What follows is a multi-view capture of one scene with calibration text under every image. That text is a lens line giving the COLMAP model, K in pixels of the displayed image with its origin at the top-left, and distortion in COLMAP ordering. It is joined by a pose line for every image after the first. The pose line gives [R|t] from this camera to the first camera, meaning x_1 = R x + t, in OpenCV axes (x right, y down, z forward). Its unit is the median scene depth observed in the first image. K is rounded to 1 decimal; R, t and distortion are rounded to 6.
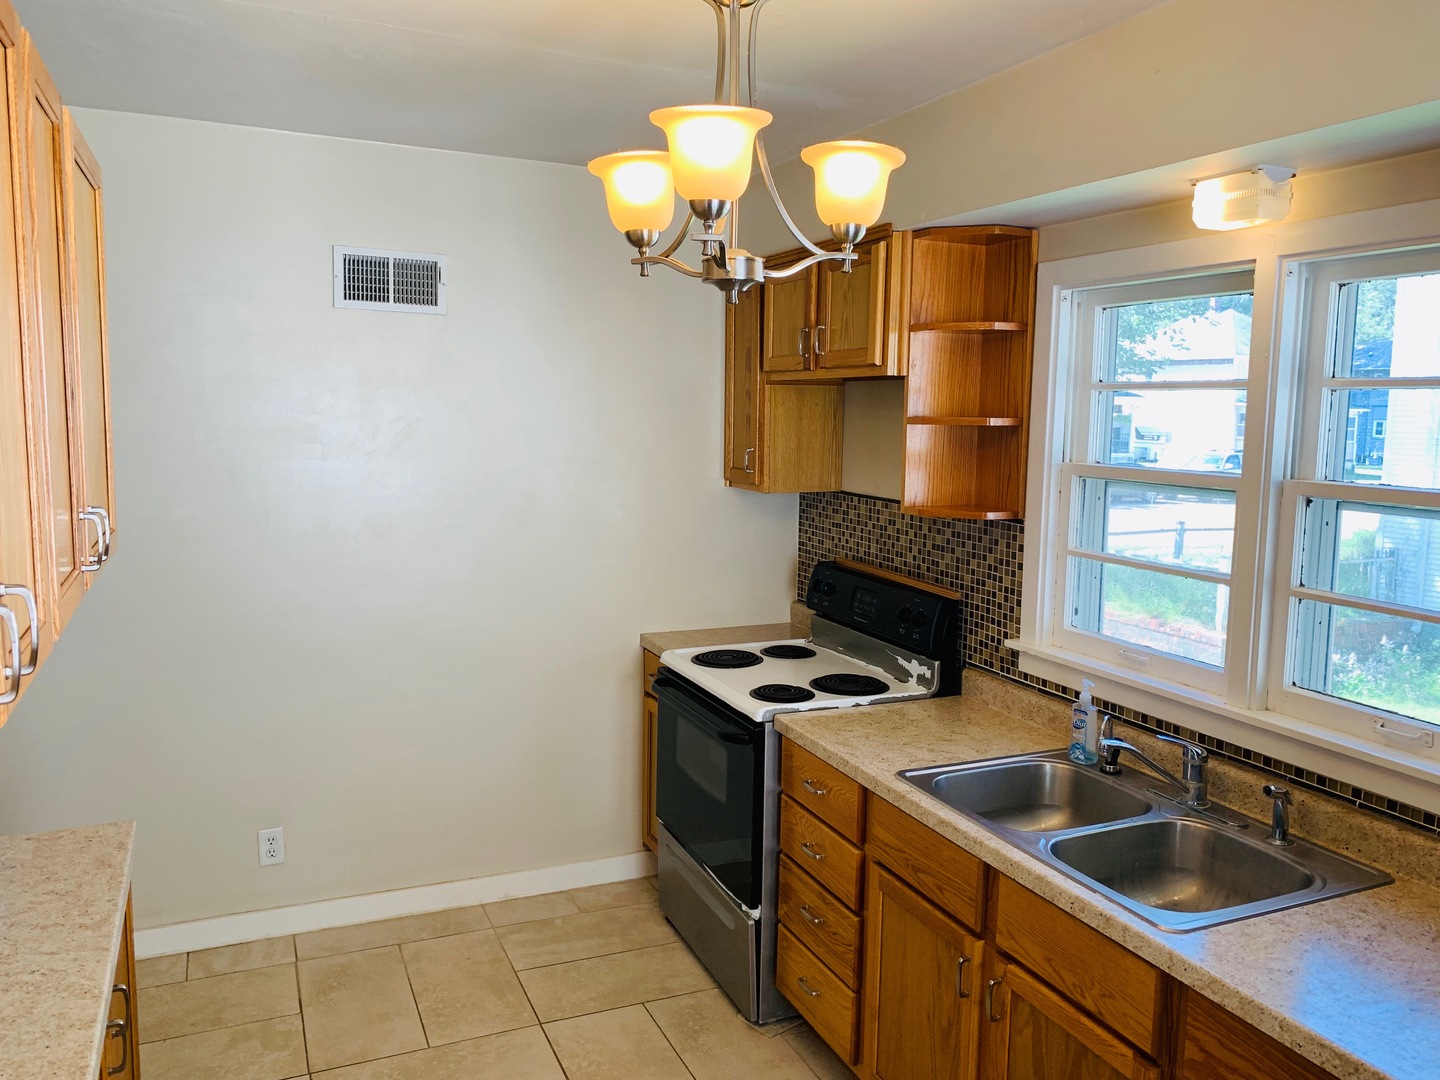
lens RADIAL K [[1100.0, 0, 711.0], [0, 1100.0, 531.5], [0, 0, 1]] dist [0.044158, -0.054593]
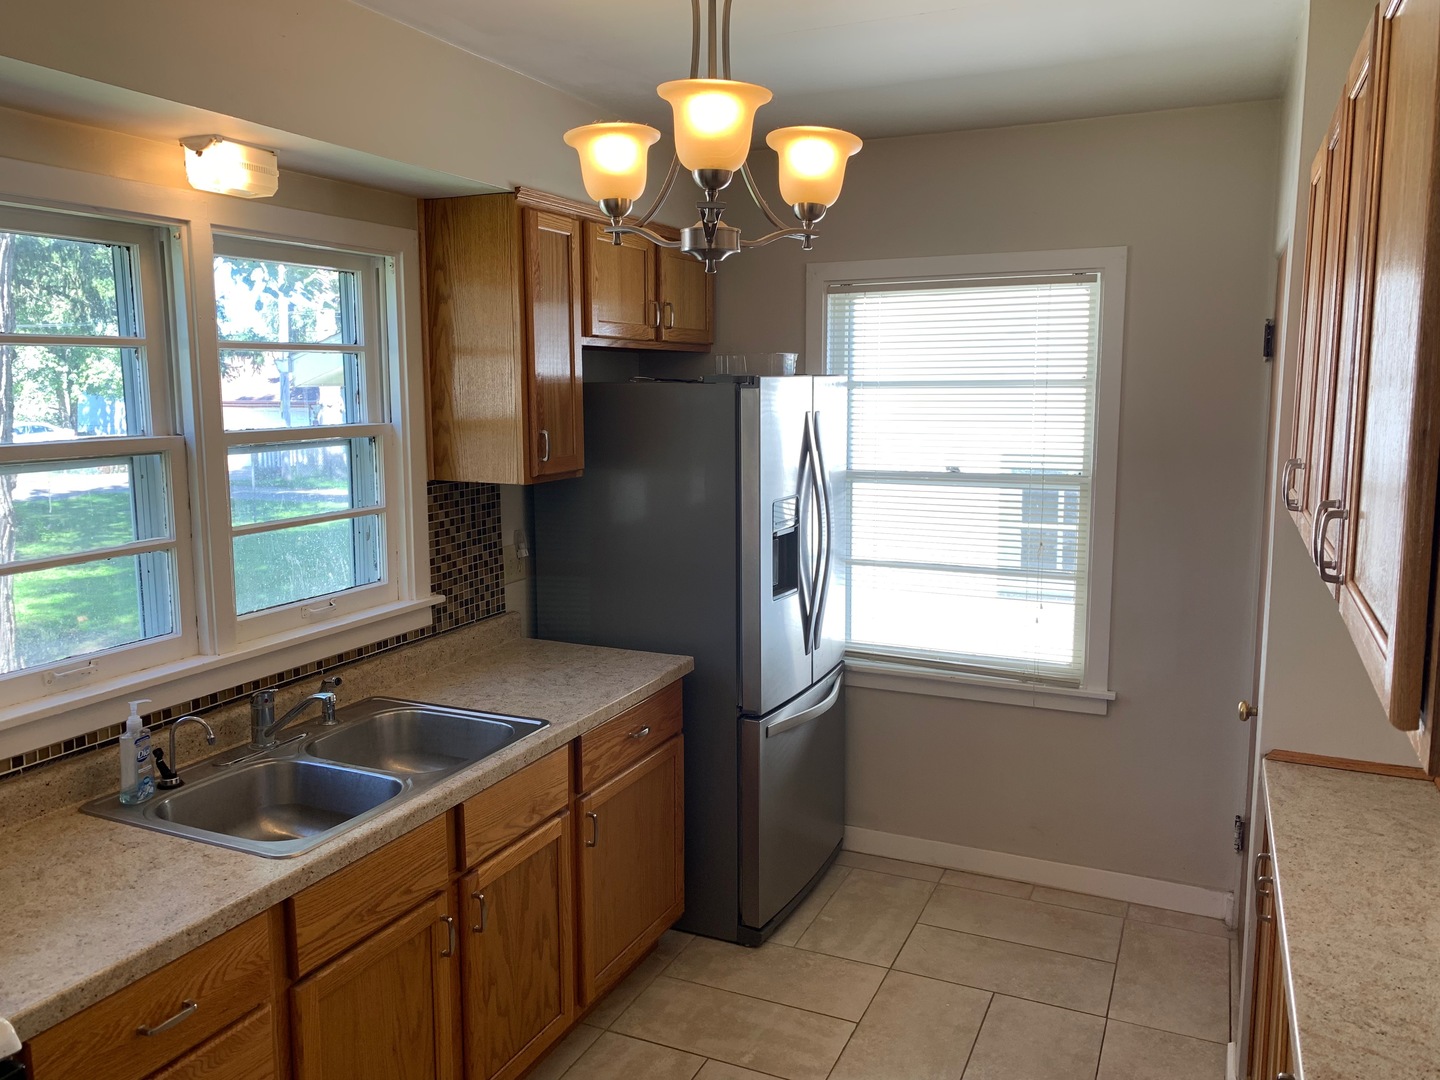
lens RADIAL K [[1100.0, 0, 711.0], [0, 1100.0, 532.7], [0, 0, 1]] dist [0.044158, -0.054593]
pose [[-0.662721, -0.117007, 0.739669, -0.427655], [0.081192, 0.970669, 0.226295, -0.110074], [-0.744452, 0.210026, -0.633782, 0.932380]]
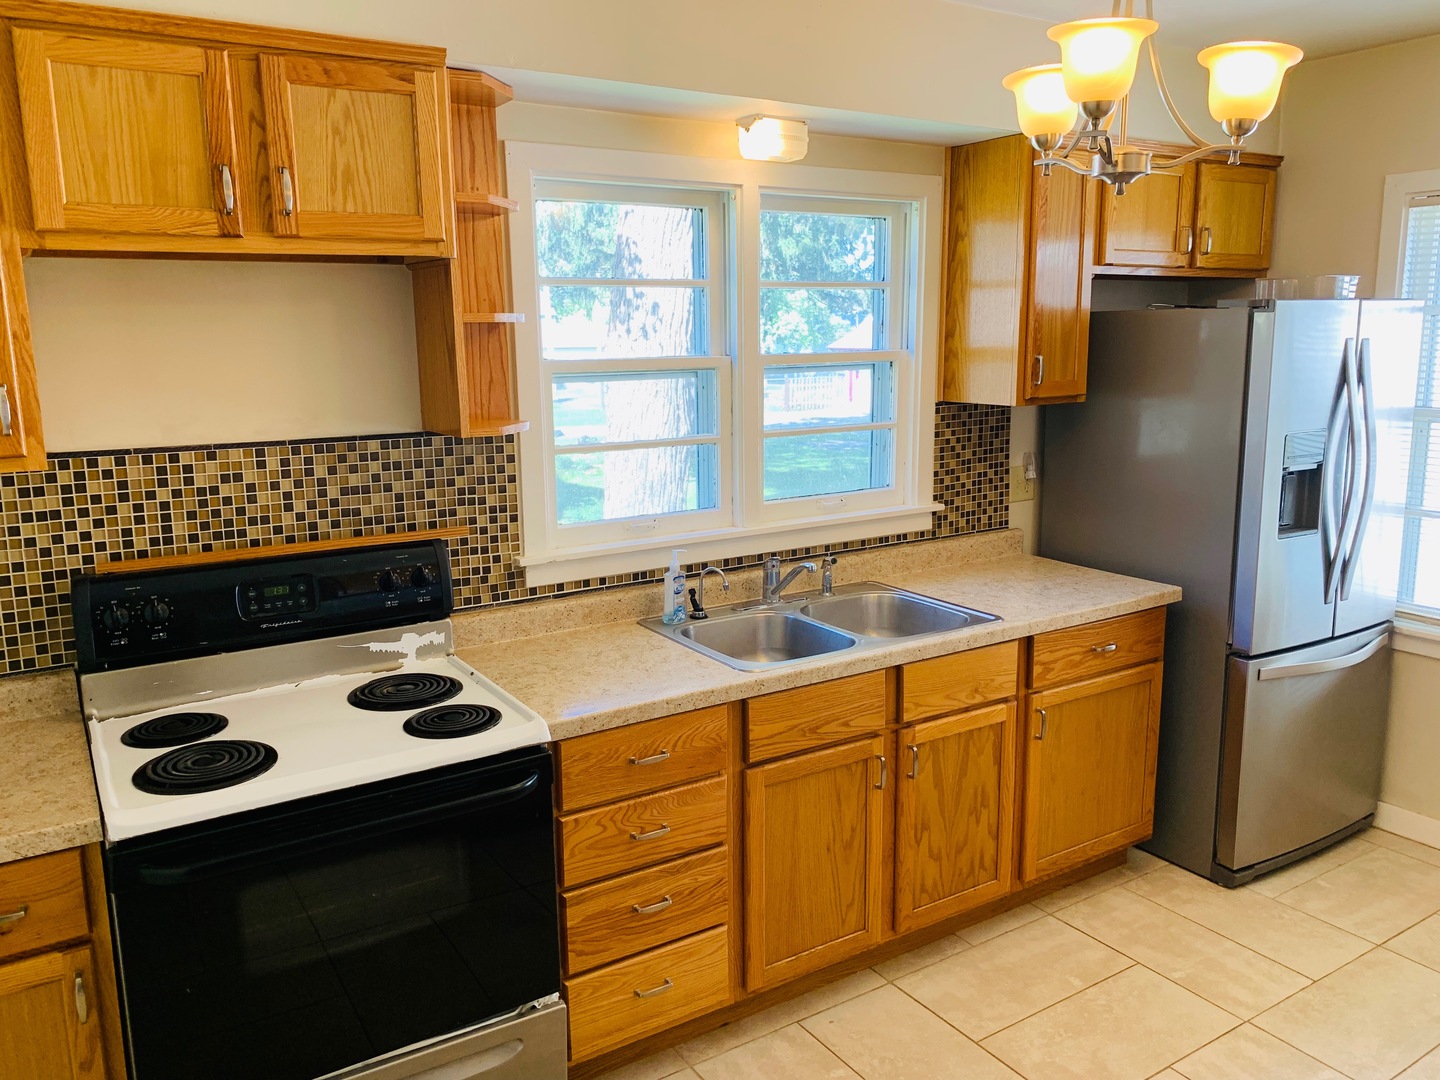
lens RADIAL K [[1100.0, 0, 711.4], [0, 1100.0, 536.6], [0, 0, 1]] dist [0.044158, -0.054593]
pose [[-0.149880, -0.195168, 0.969250, -0.585830], [0.125570, 0.968627, 0.214460, -0.088624], [-0.980698, 0.153852, -0.120671, 0.868497]]
